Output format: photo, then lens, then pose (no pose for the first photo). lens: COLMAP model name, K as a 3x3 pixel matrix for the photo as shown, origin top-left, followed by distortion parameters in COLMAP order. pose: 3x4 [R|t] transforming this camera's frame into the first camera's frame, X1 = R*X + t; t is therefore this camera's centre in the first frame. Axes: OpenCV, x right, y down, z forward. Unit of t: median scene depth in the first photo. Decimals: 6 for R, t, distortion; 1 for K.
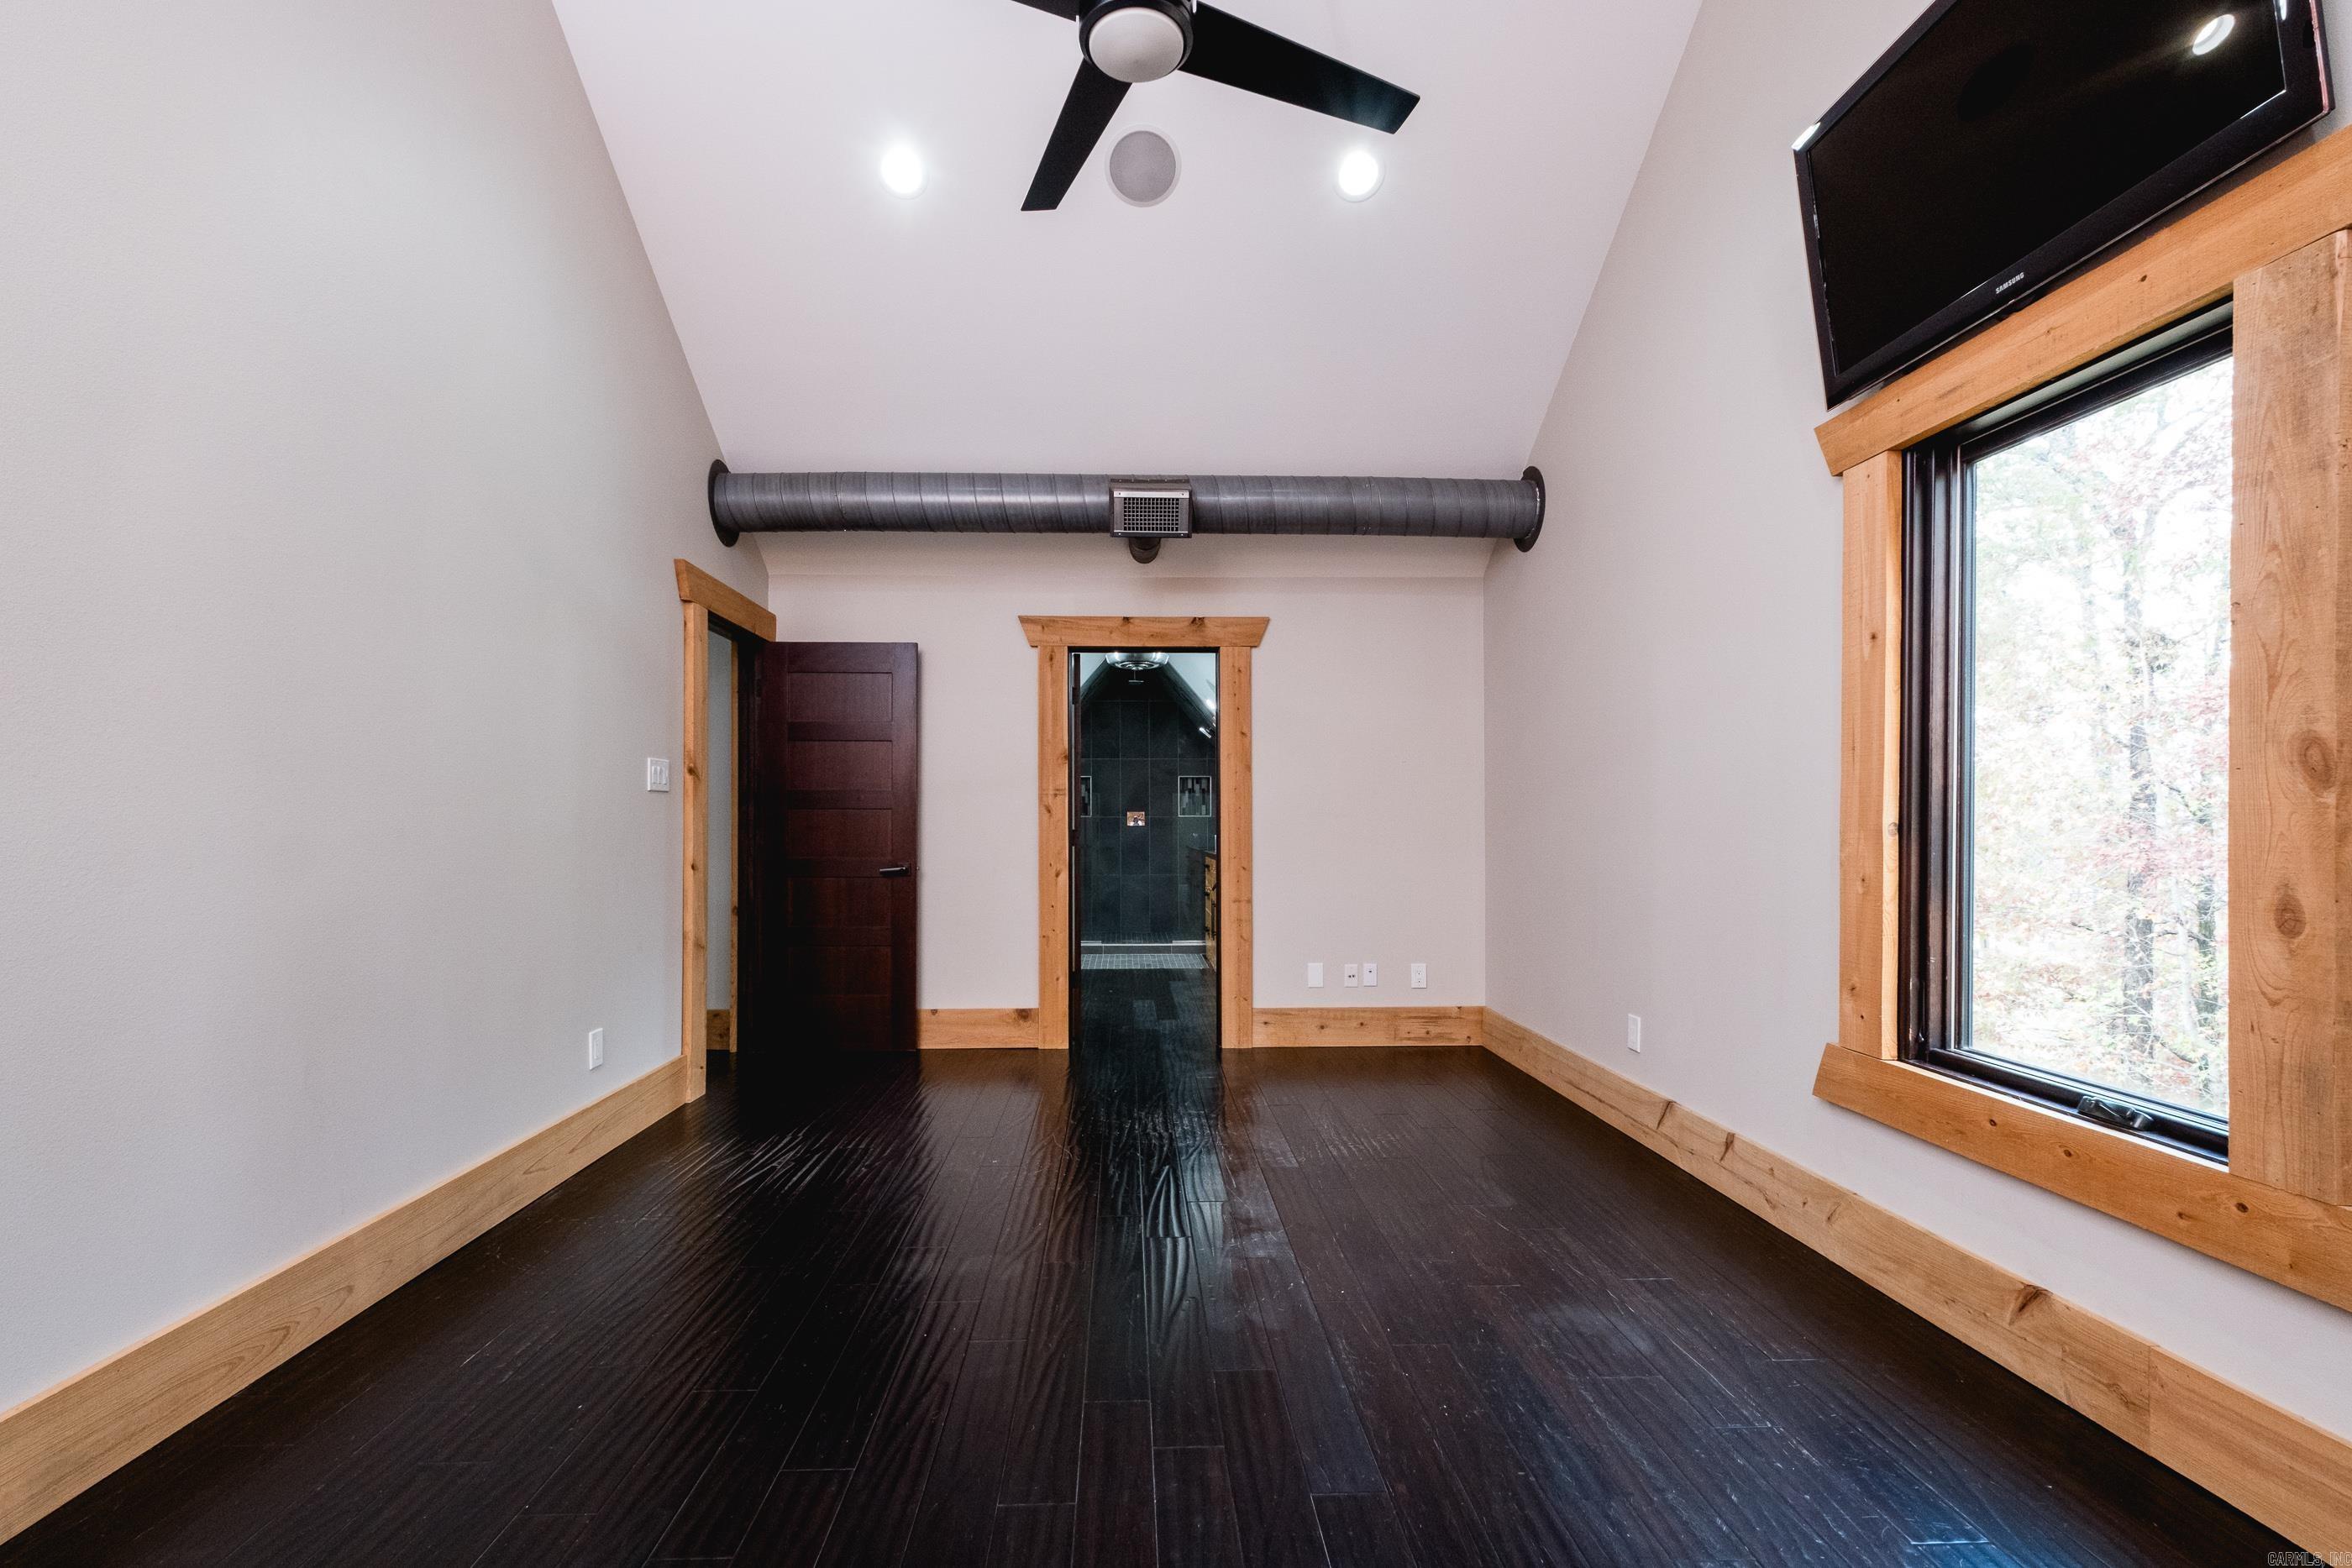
lens RADIAL K [[1011.5, 0, 1188.2], [0, 1011.5, 807.6], [0, 0, 1]] dist [0.004098, -0.005406]
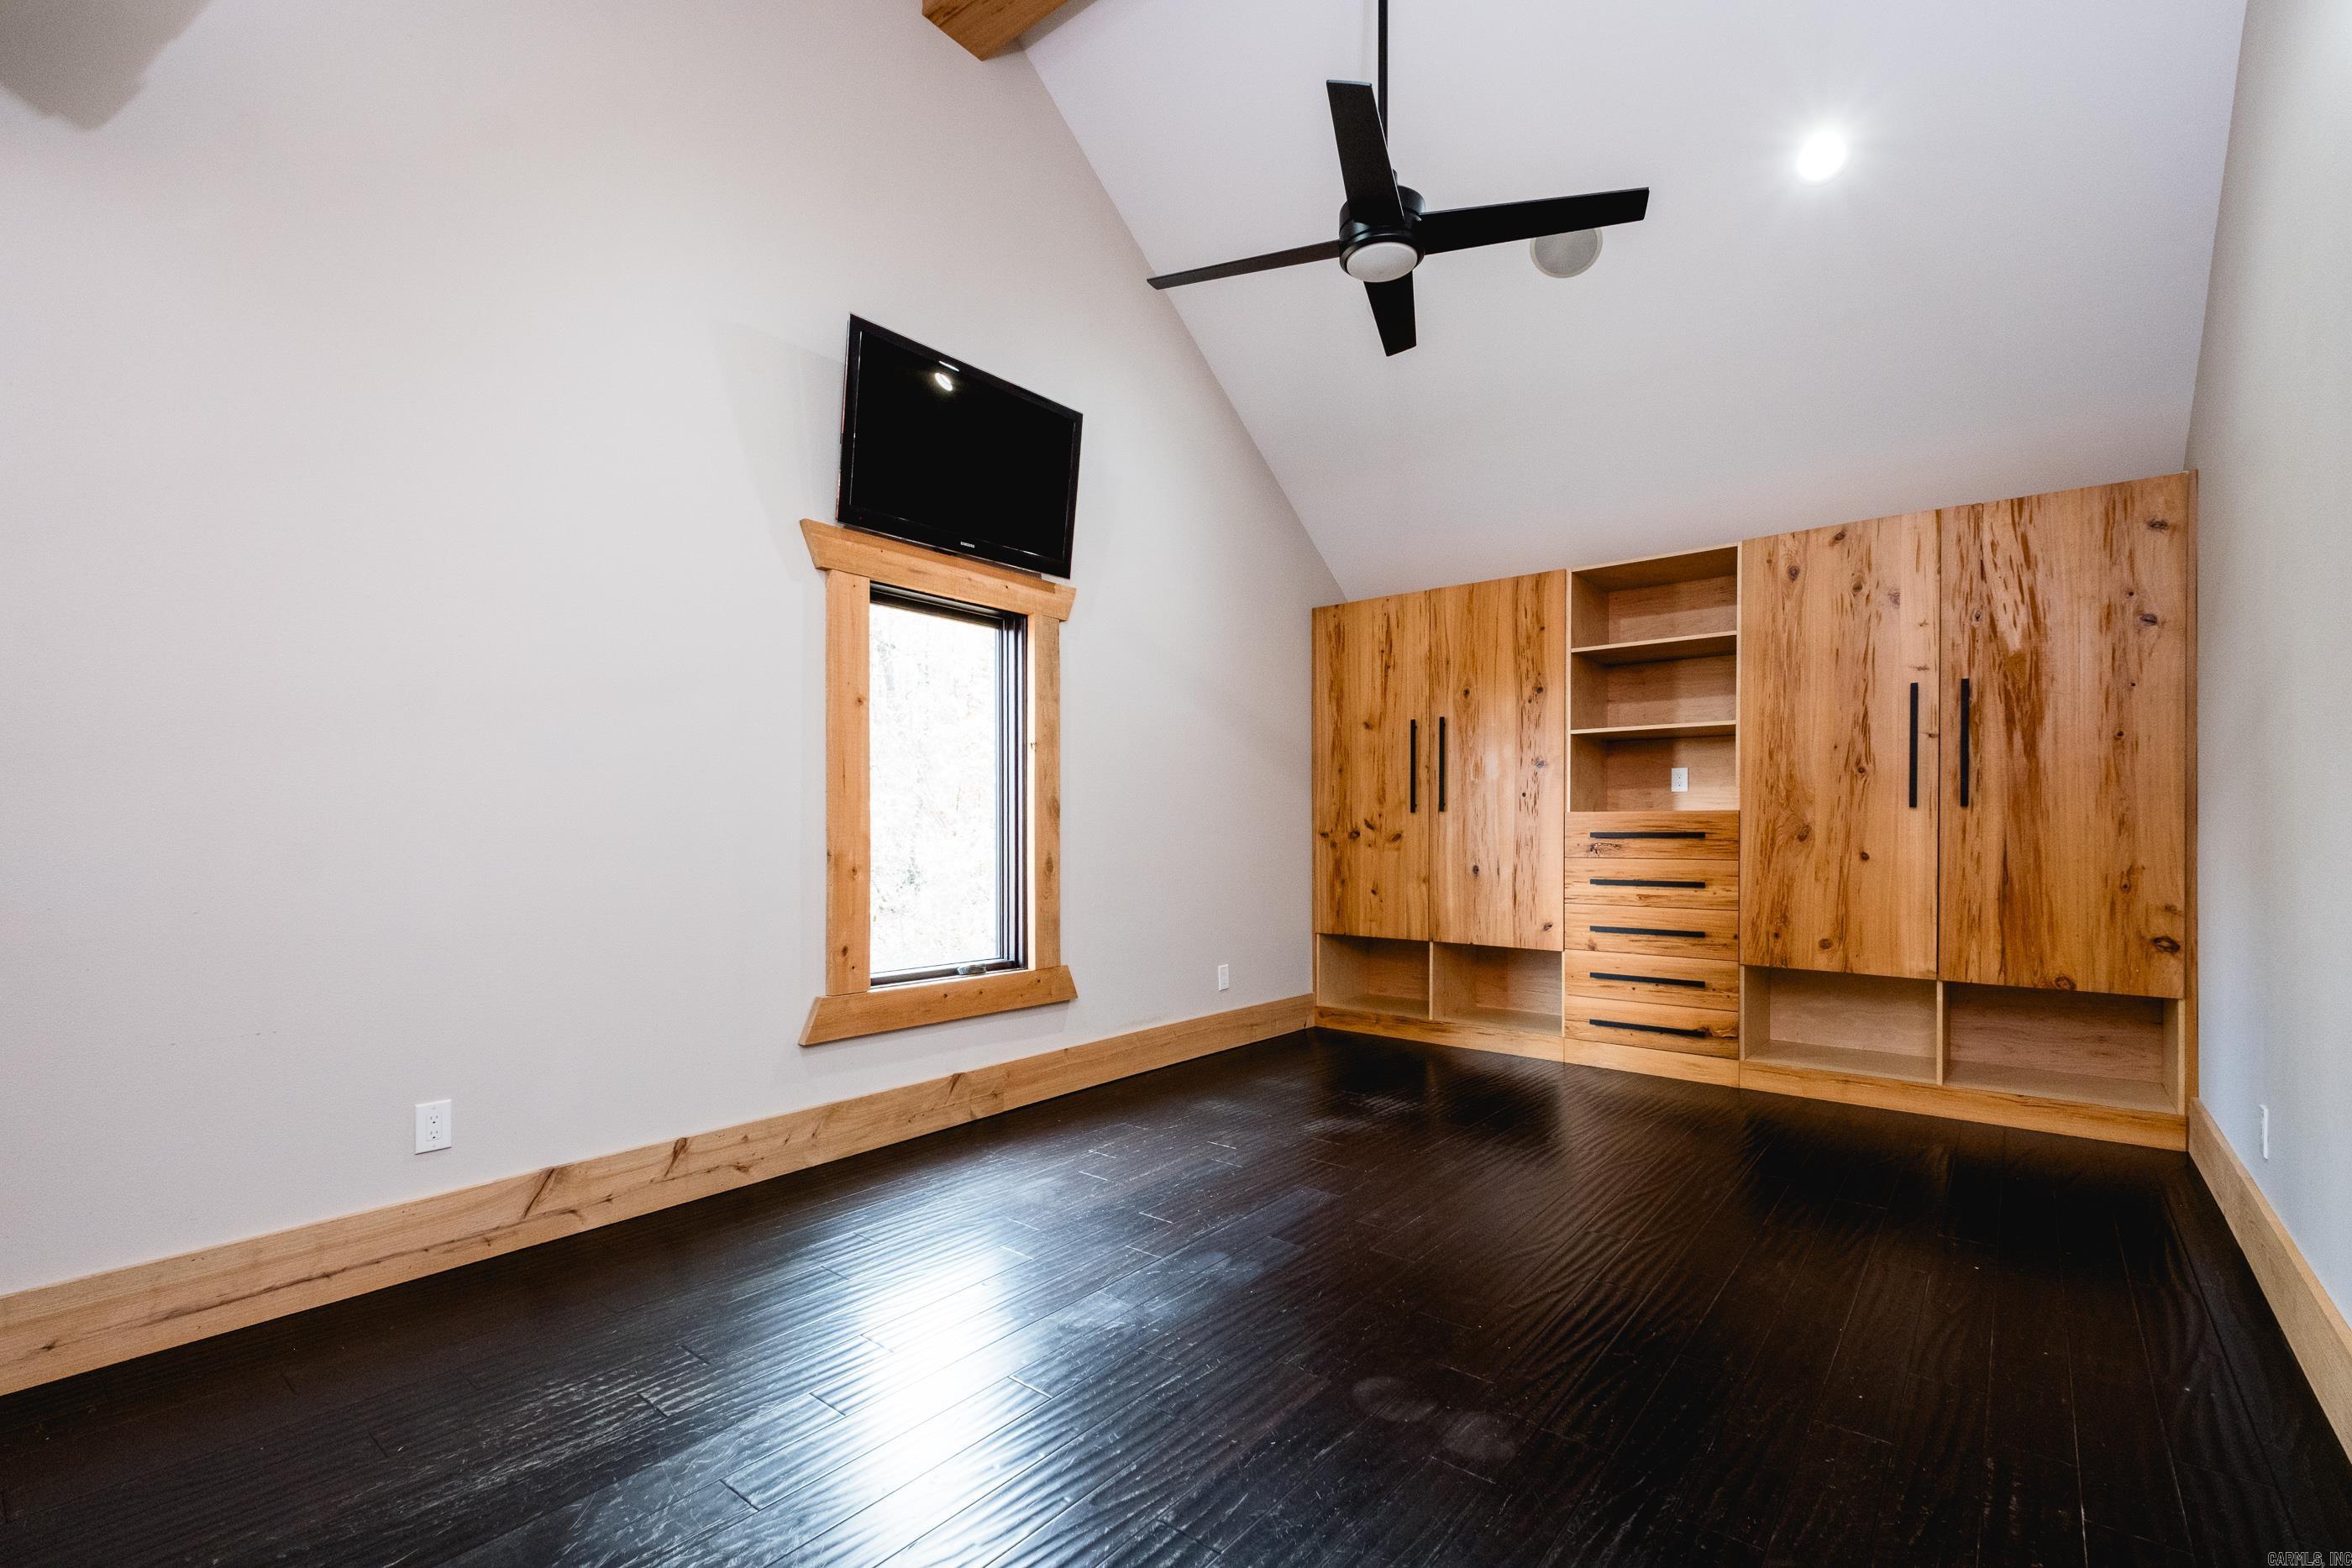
lens RADIAL K [[1011.5, 0, 1188.2], [0, 1011.5, 807.6], [0, 0, 1]] dist [0.004098, -0.005406]
pose [[-0.747566, 0.015386, 0.664010, -0.621974], [-0.014717, 0.999102, -0.039720, 0.036634], [-0.664025, -0.039466, -0.746668, 1.771410]]
